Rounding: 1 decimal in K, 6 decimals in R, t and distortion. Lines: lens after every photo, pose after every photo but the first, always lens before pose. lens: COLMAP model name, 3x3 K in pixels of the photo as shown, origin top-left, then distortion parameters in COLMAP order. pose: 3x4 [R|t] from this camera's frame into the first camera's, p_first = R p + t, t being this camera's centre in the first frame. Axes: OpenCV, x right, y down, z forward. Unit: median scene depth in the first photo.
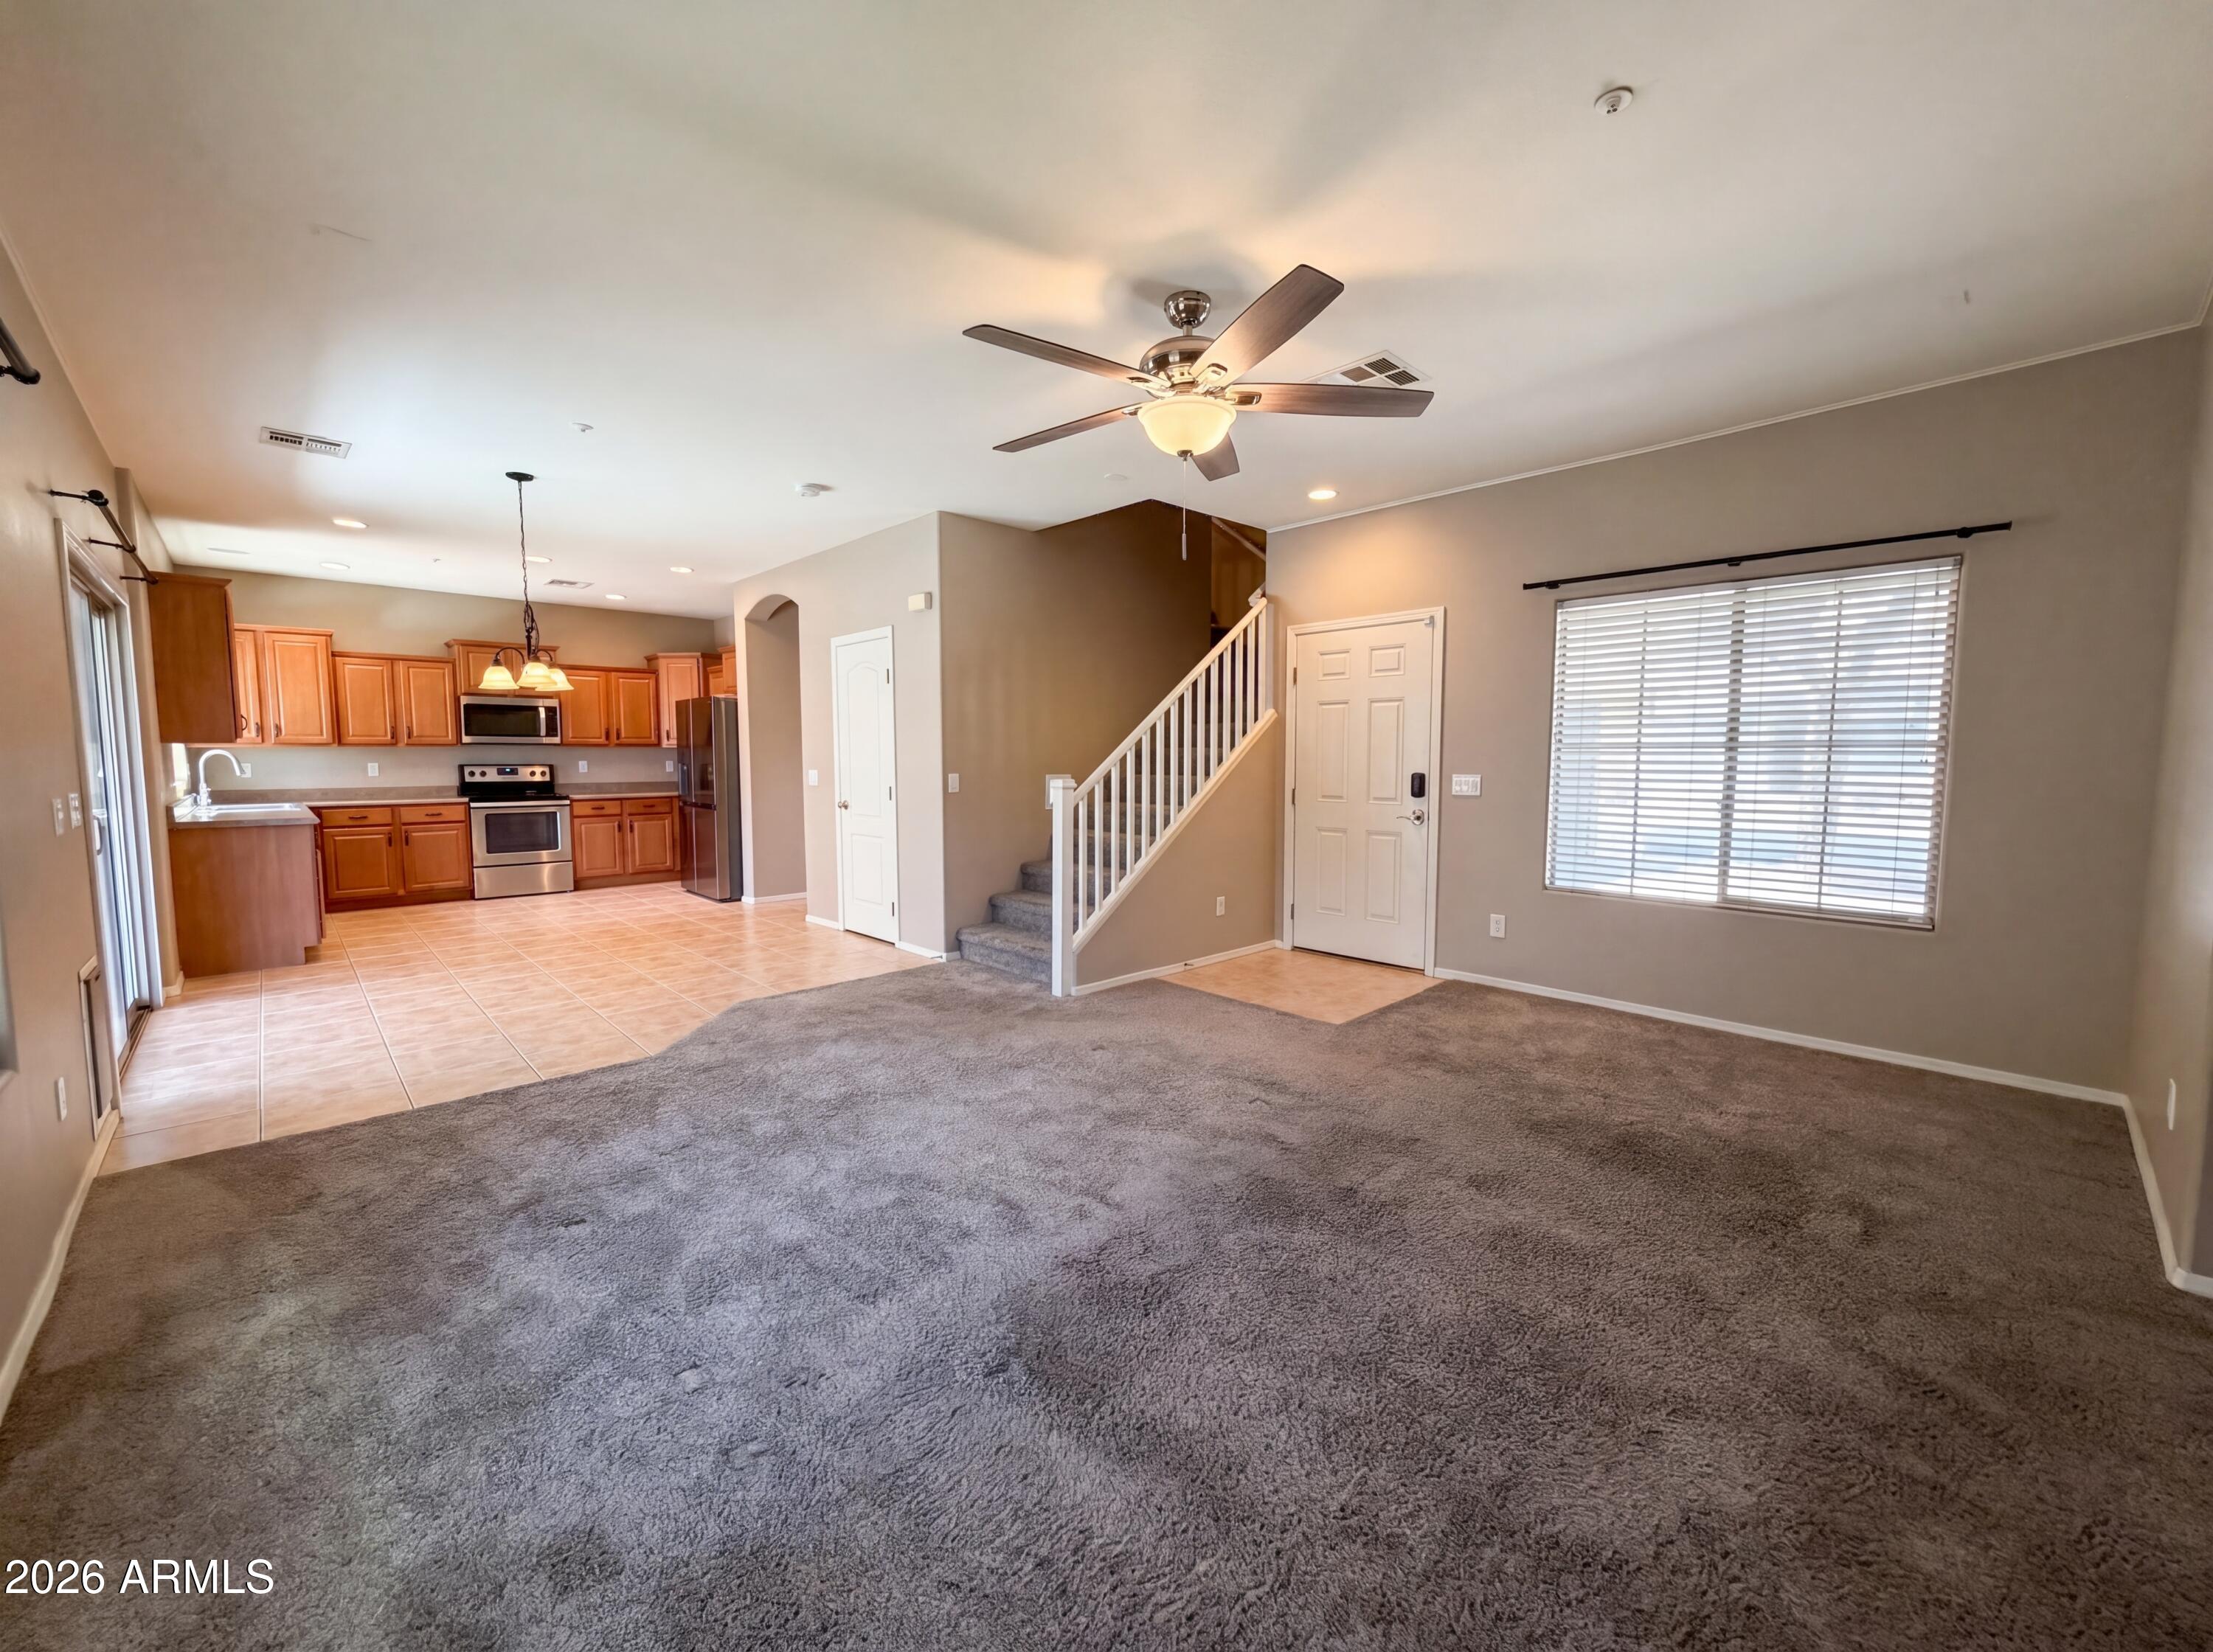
lens RADIAL K [[884.3, 0, 1106.0], [0, 884.3, 822.8], [0, 0, 1]] dist [-0.000624, 0.000012]
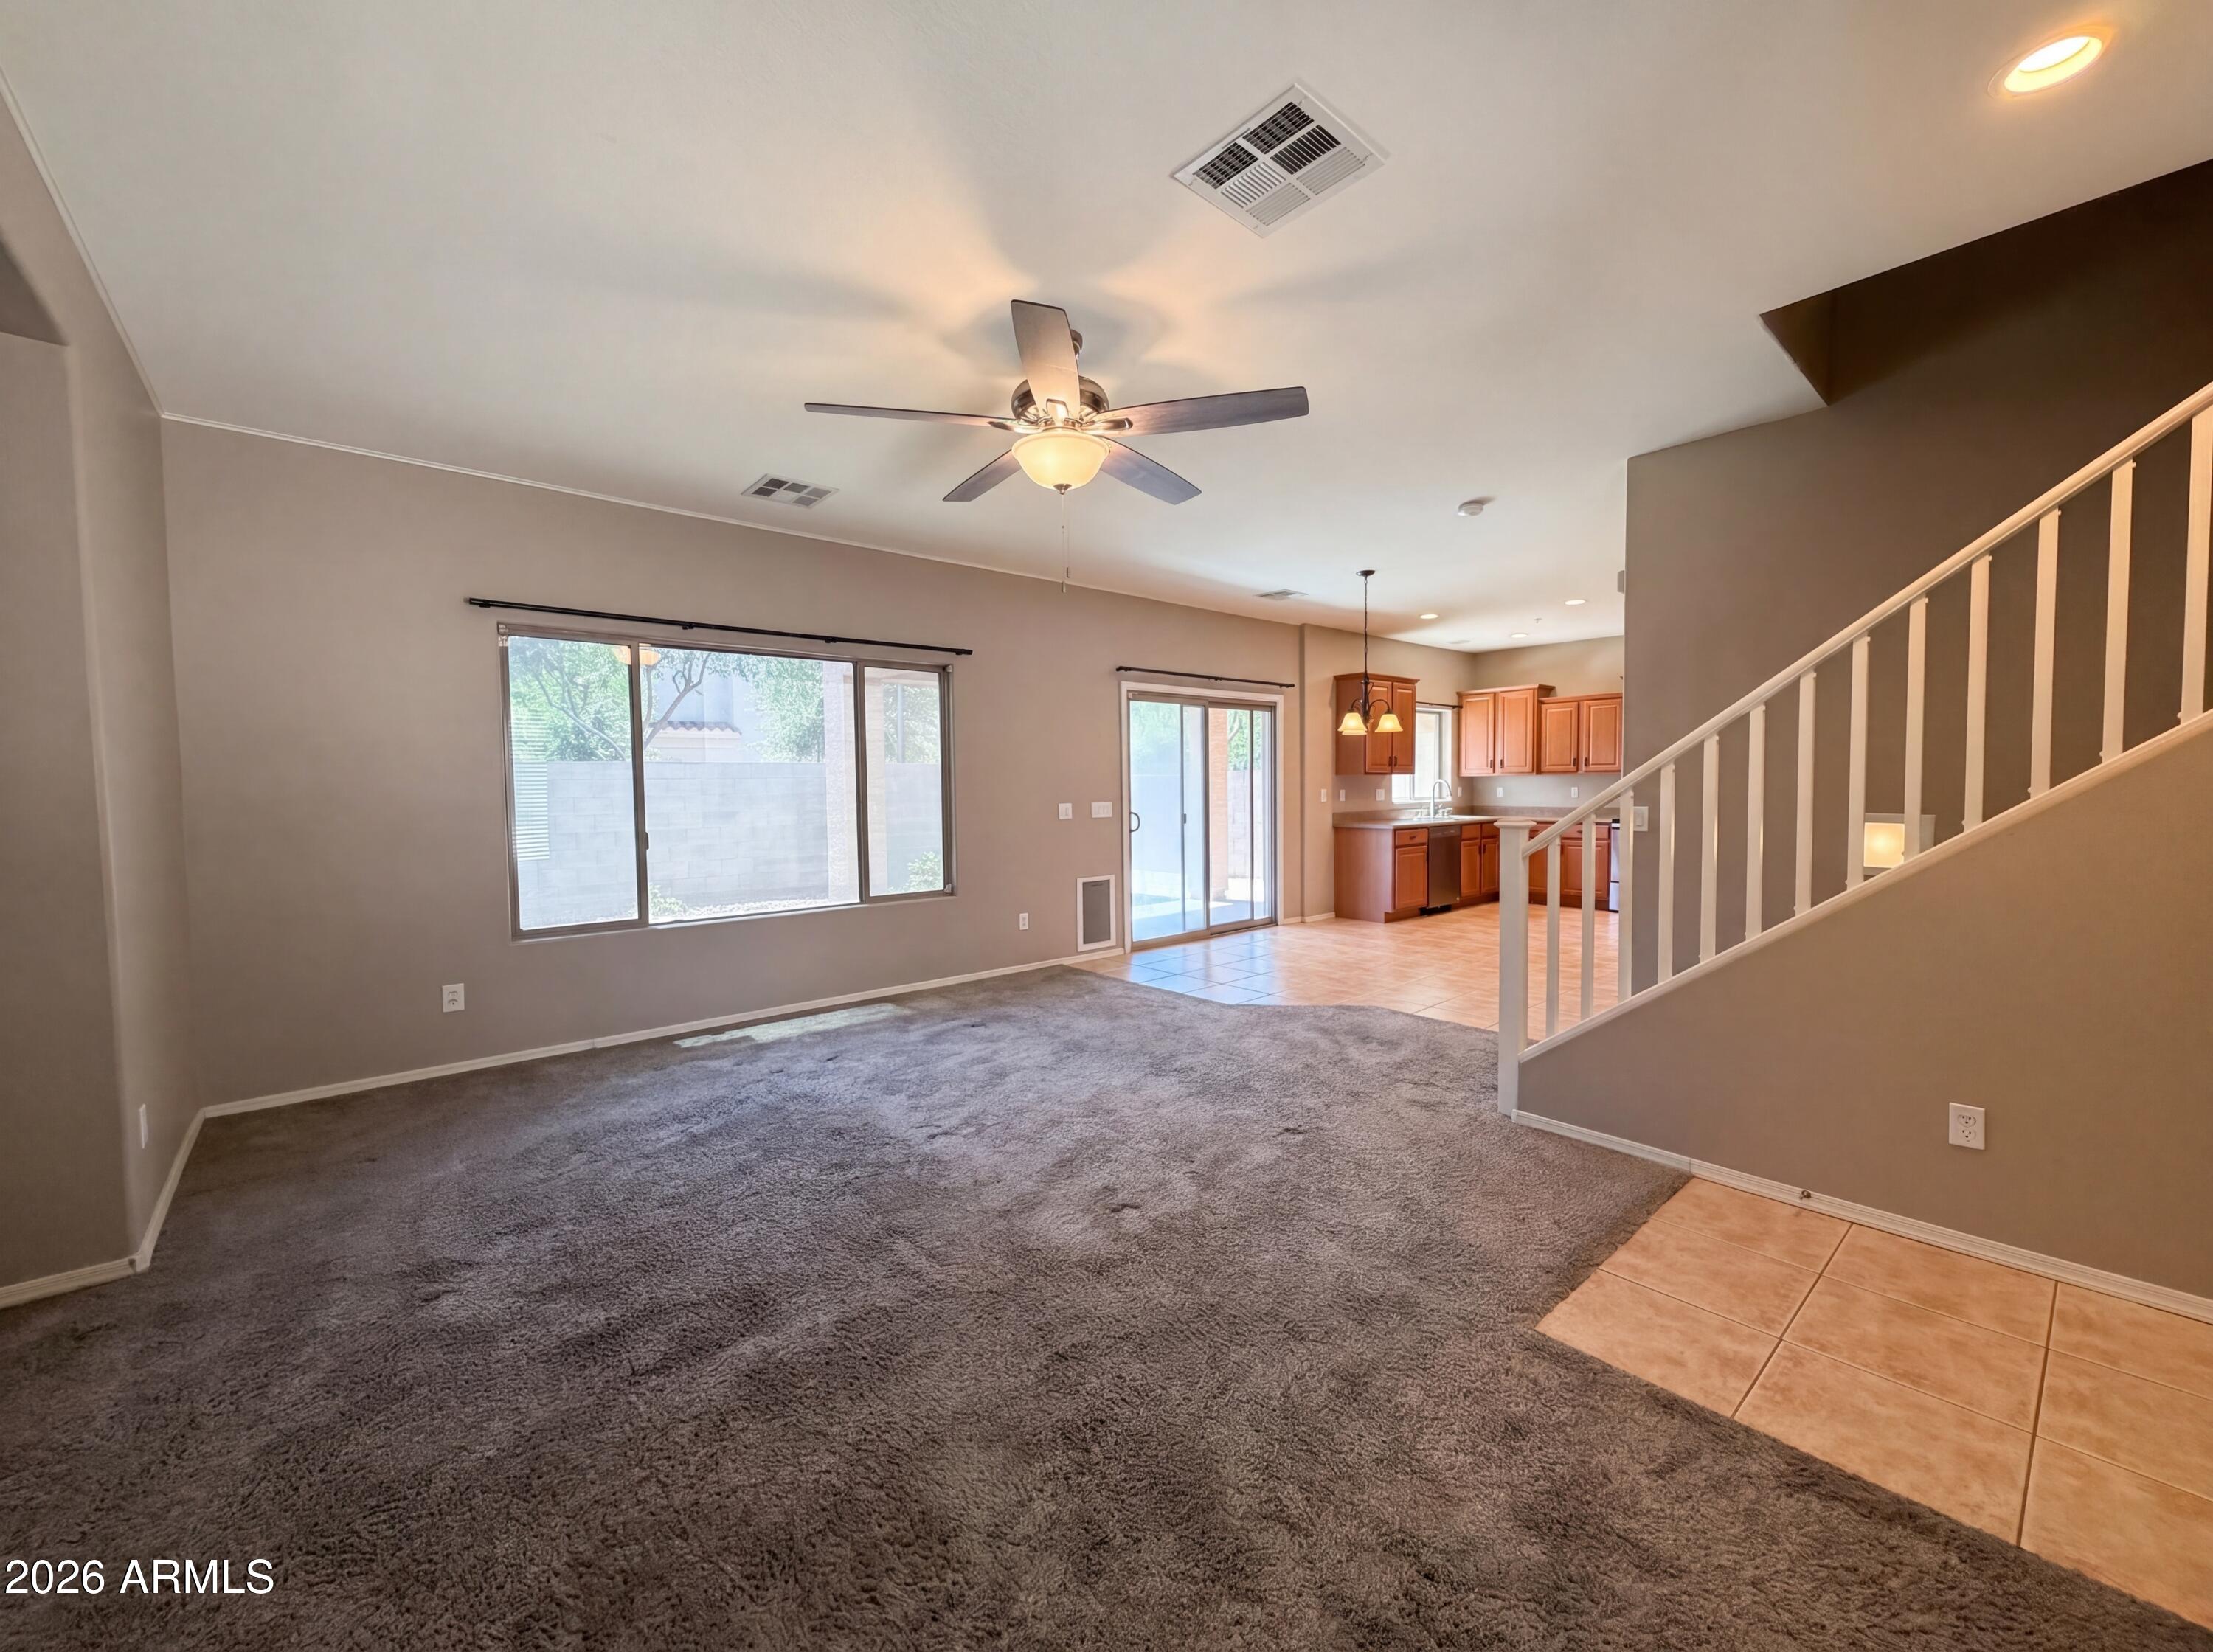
lens RADIAL K [[874.7, 0, 1106.5], [0, 874.7, 826.0], [0, 0, 1]] dist [0.000261, -0.000020]
pose [[-0.050681, 0.048195, -0.997551, 0.410285], [-0.065799, 0.996504, 0.051487, -0.033526], [0.996545, 0.068248, -0.047333, 0.420890]]
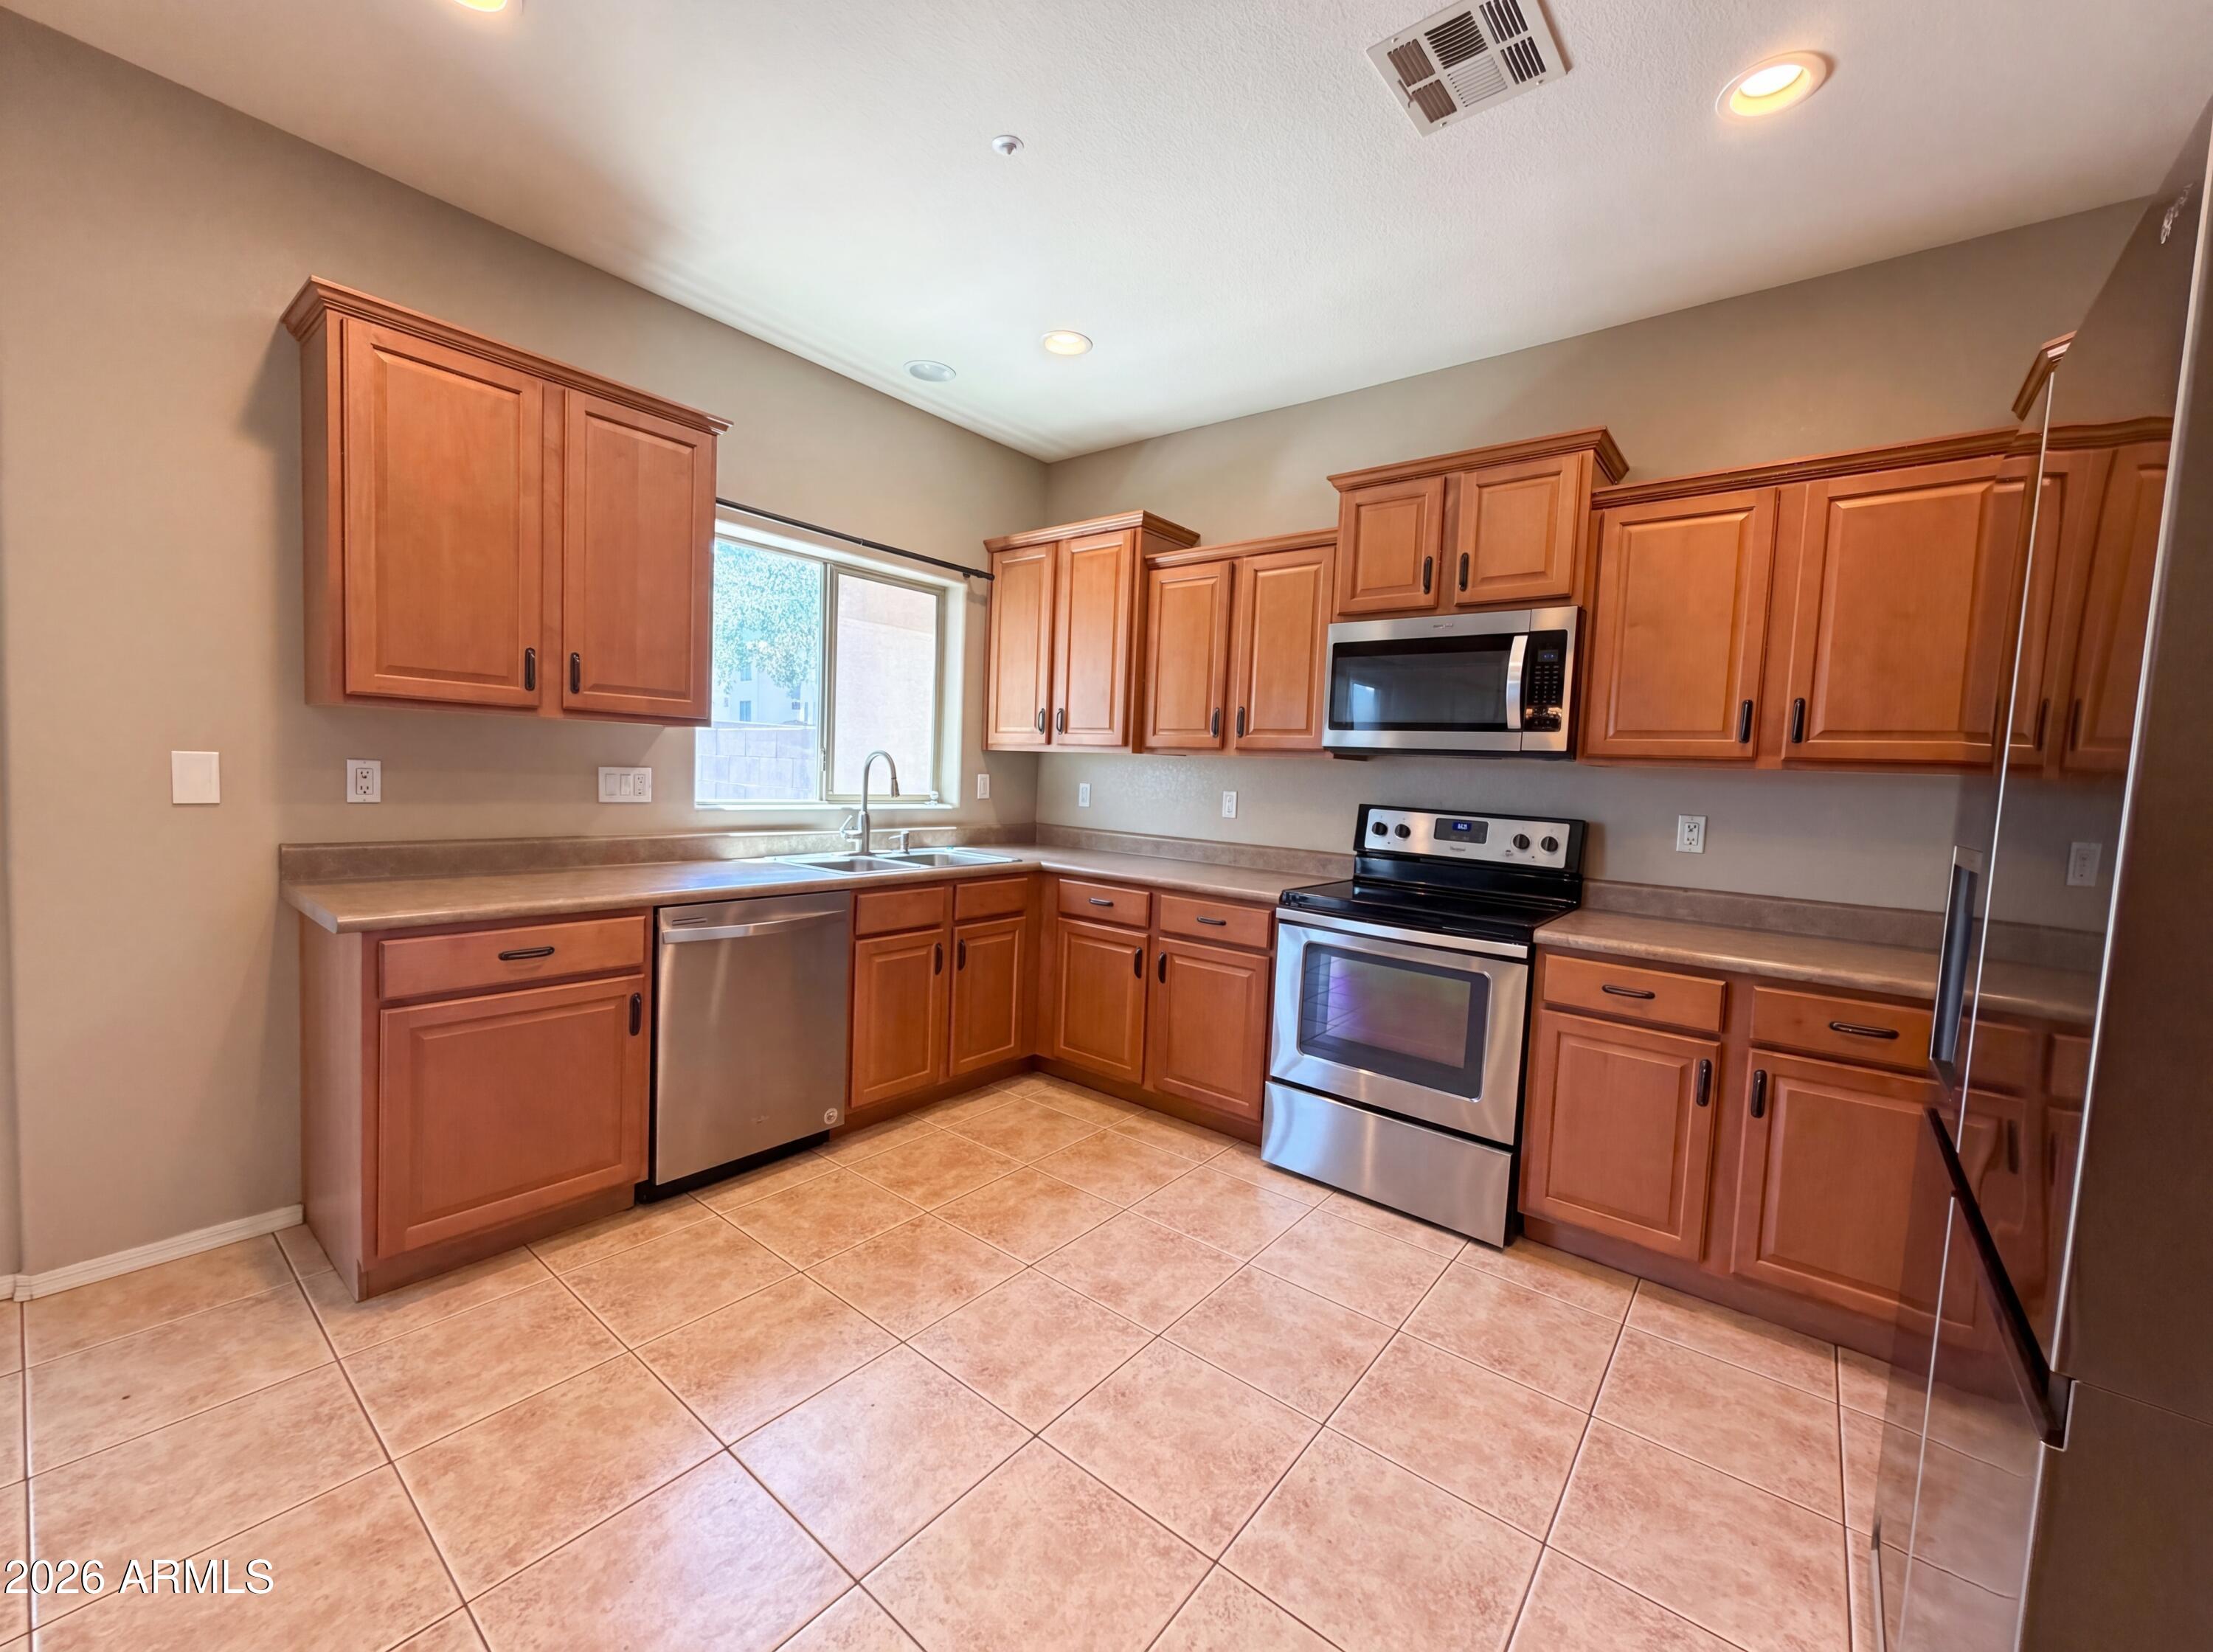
lens RADIAL K [[884.3, 0, 1106.0], [0, 884.3, 822.8], [0, 0, 1]] dist [-0.000624, 0.000012]
pose [[0.121165, 0.068048, -0.990297, -0.359892], [-0.121519, 0.991160, 0.053240, -0.067759], [0.985166, 0.113889, 0.128363, 0.873037]]
